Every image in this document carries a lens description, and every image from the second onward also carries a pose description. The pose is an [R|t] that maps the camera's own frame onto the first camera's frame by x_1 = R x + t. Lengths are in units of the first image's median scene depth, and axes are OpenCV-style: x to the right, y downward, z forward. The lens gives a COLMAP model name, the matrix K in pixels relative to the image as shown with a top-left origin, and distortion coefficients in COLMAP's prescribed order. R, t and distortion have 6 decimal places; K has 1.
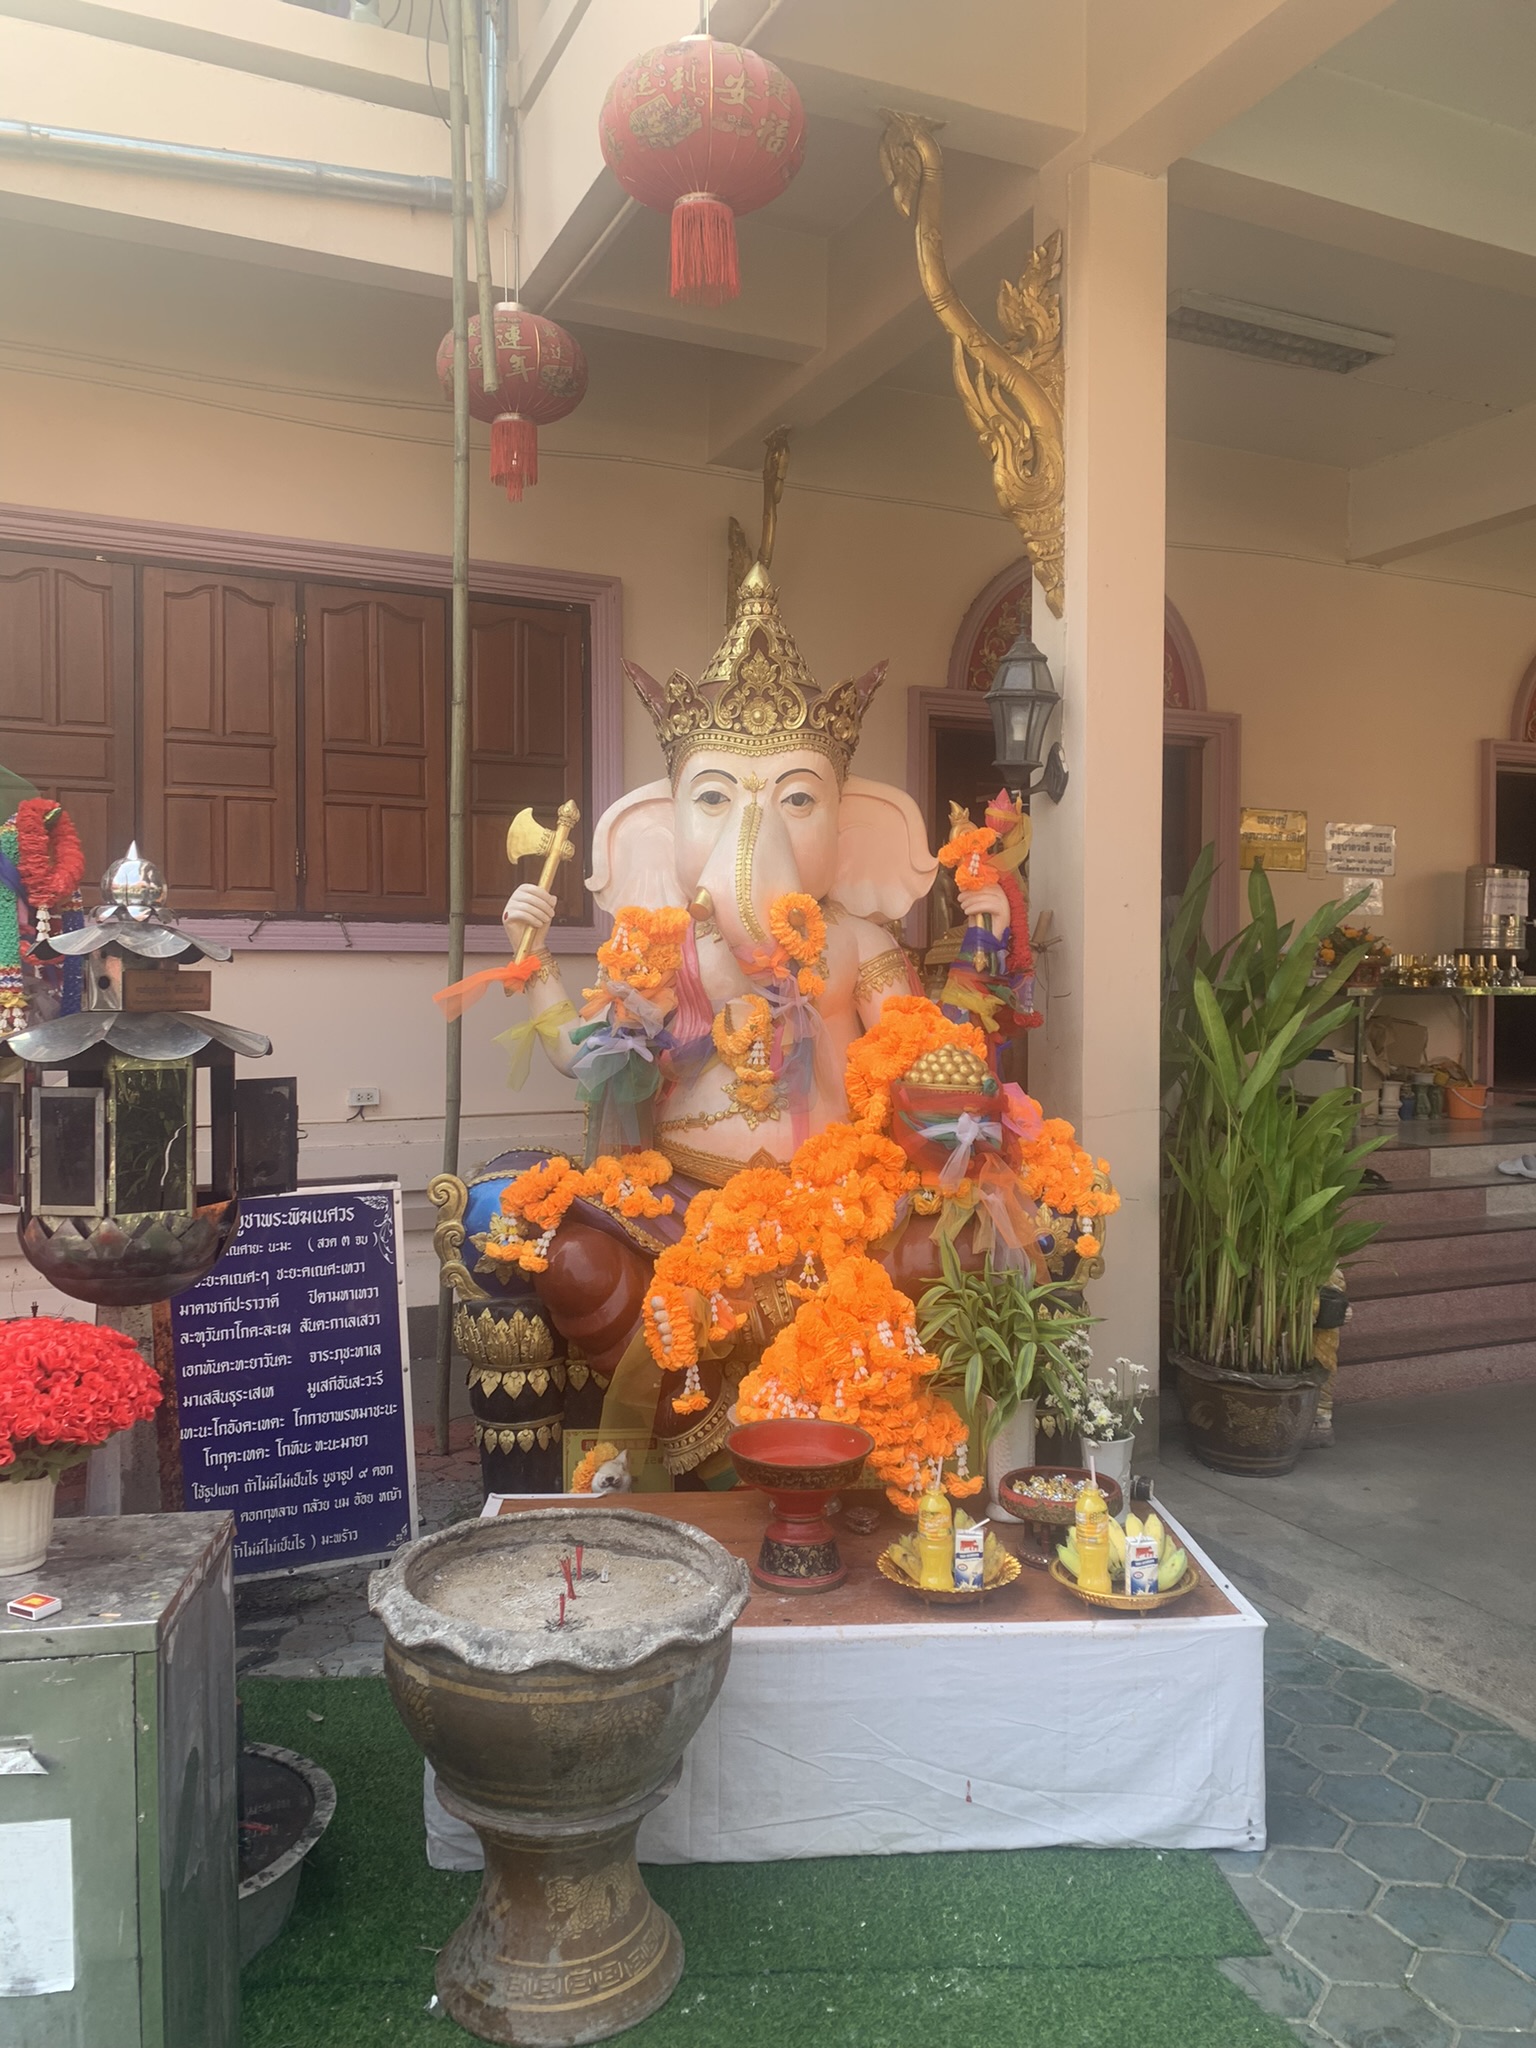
lens RADIAL K [[1547.5, 0, 768.0], [0, 1547.5, 1024.0], [0, 0, 1]] dist [0.112342, -0.166273]
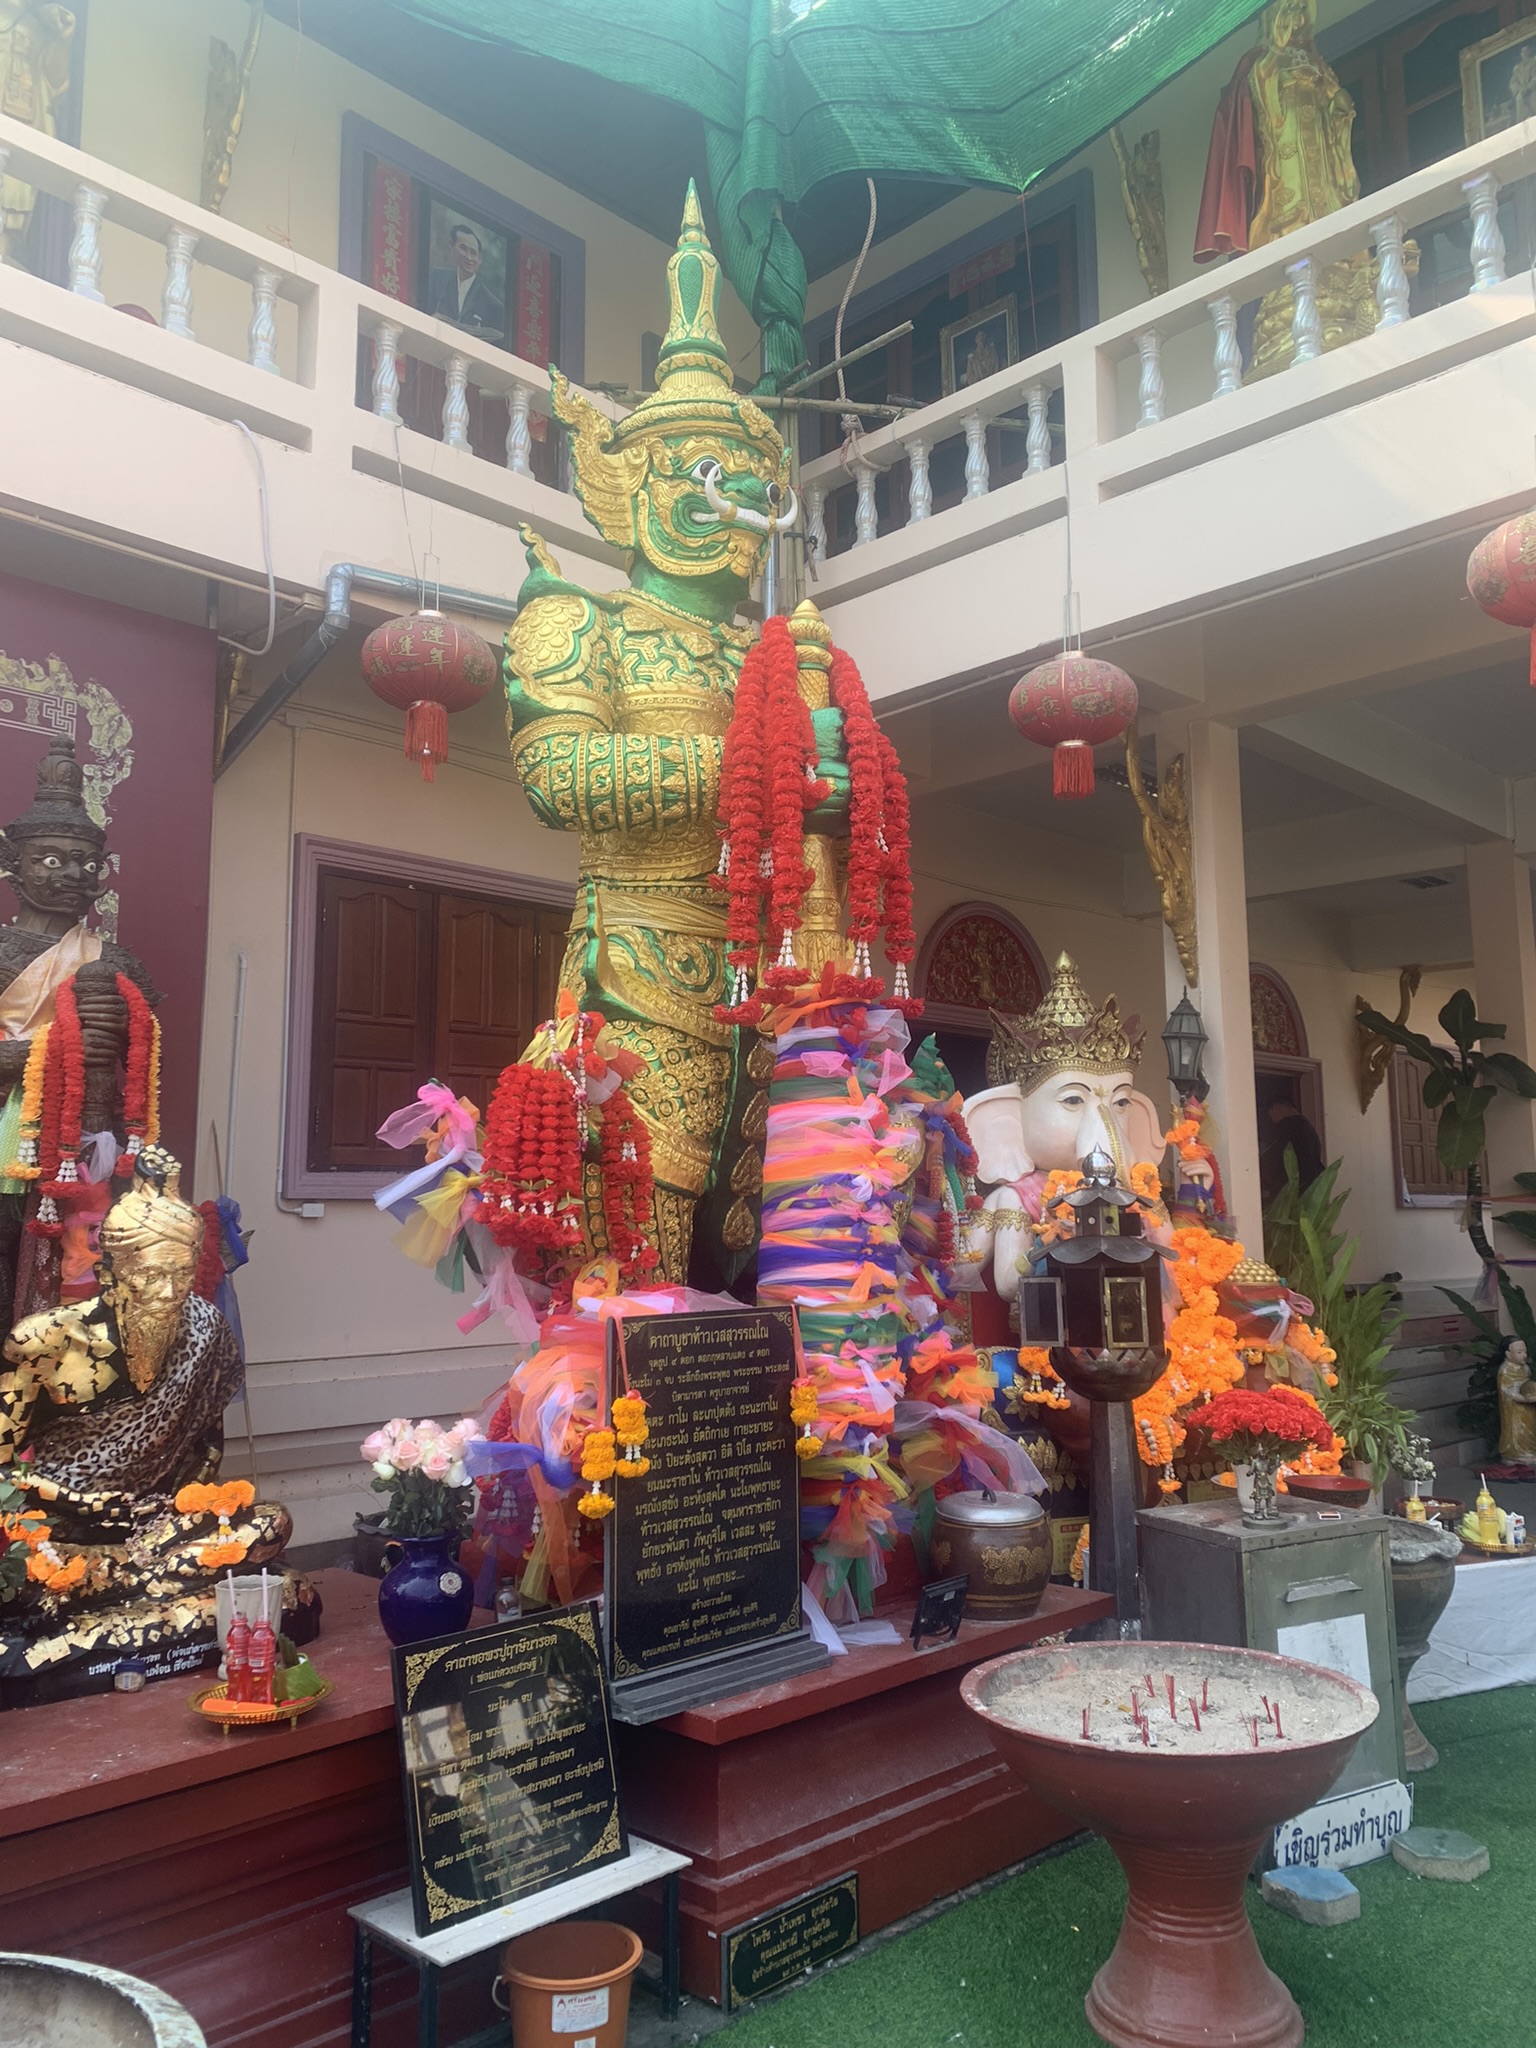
lens RADIAL K [[1570.3, 0, 768.0], [0, 1570.3, 1024.0], [0, 0, 1]] dist [0.057298, -0.073227]
pose [[0.940763, 0.034621, 0.337293, -0.812718], [0.016964, 0.988721, -0.148804, 0.007461], [-0.338641, 0.145711, 0.929565, -0.353340]]
